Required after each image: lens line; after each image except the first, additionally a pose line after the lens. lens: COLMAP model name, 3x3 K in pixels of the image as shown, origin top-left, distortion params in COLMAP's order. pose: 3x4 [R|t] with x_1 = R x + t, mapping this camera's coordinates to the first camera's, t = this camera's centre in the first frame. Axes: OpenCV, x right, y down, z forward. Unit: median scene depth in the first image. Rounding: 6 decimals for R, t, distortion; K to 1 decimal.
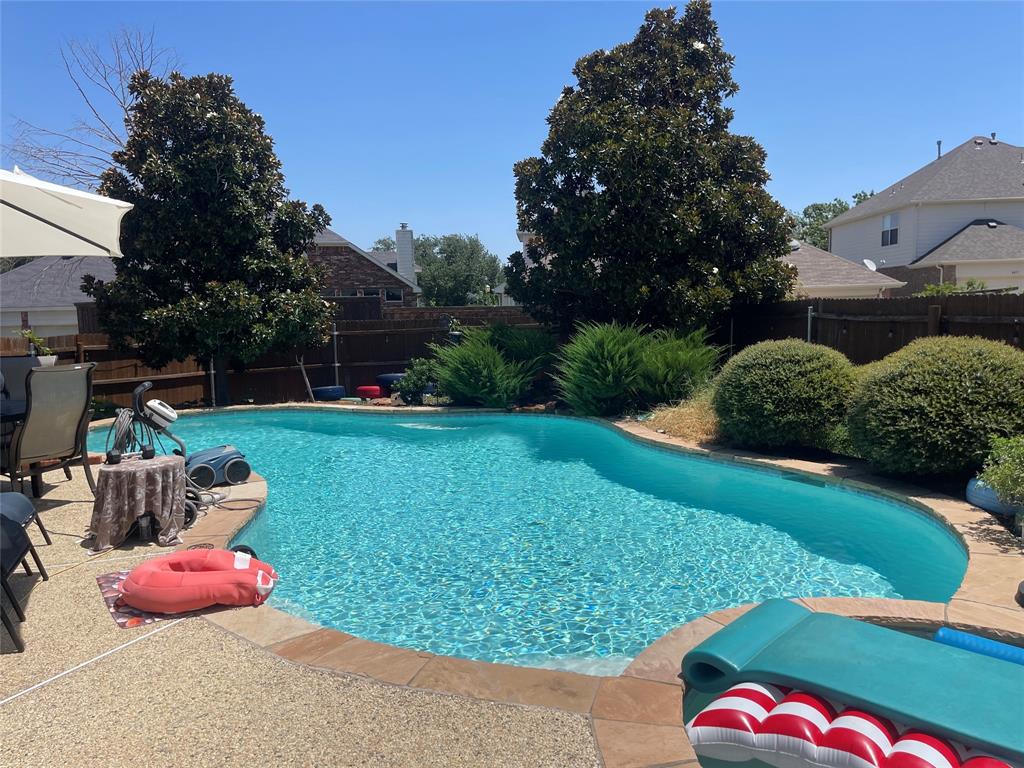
lens RADIAL K [[764.5, 0, 511.5], [0, 764.5, 405.9], [0, 0, 1]] dist [0.034428, -0.001214]
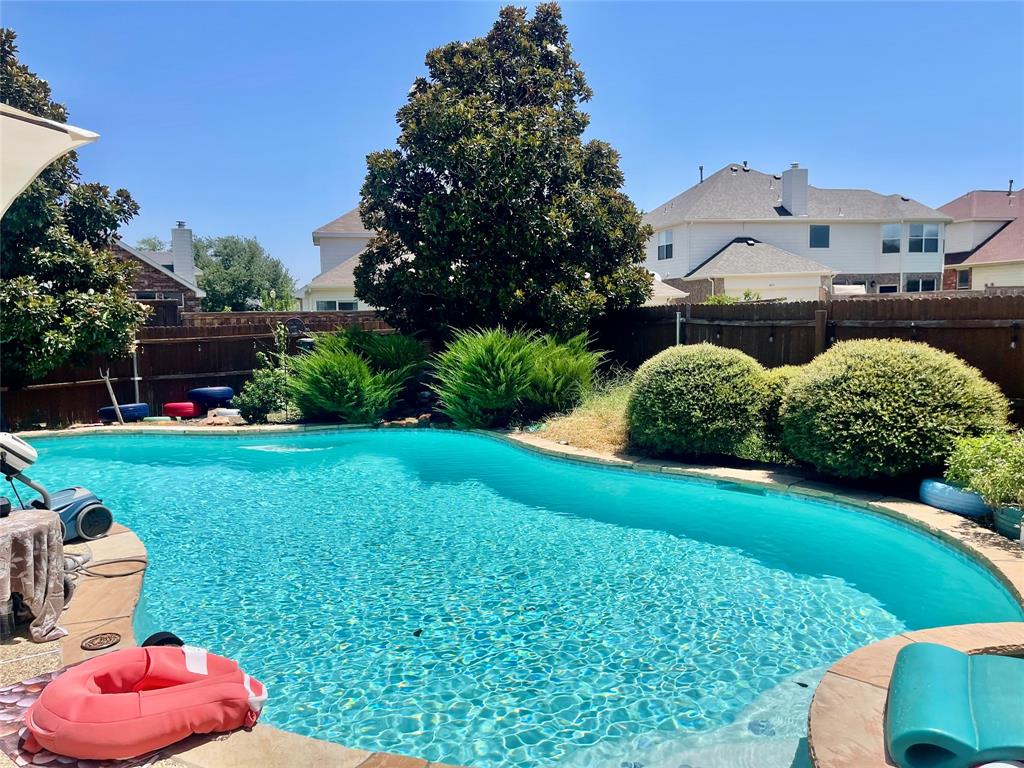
lens RADIAL K [[773.5, 0, 512.0], [0, 773.5, 384.0], [0, 0, 1]] dist [0.095029, -0.140325]
pose [[0.963651, -0.021138, 0.266327, -0.093717], [0.031721, 0.998866, -0.035497, -0.005791], [-0.265275, 0.042655, 0.963229, 0.079537]]
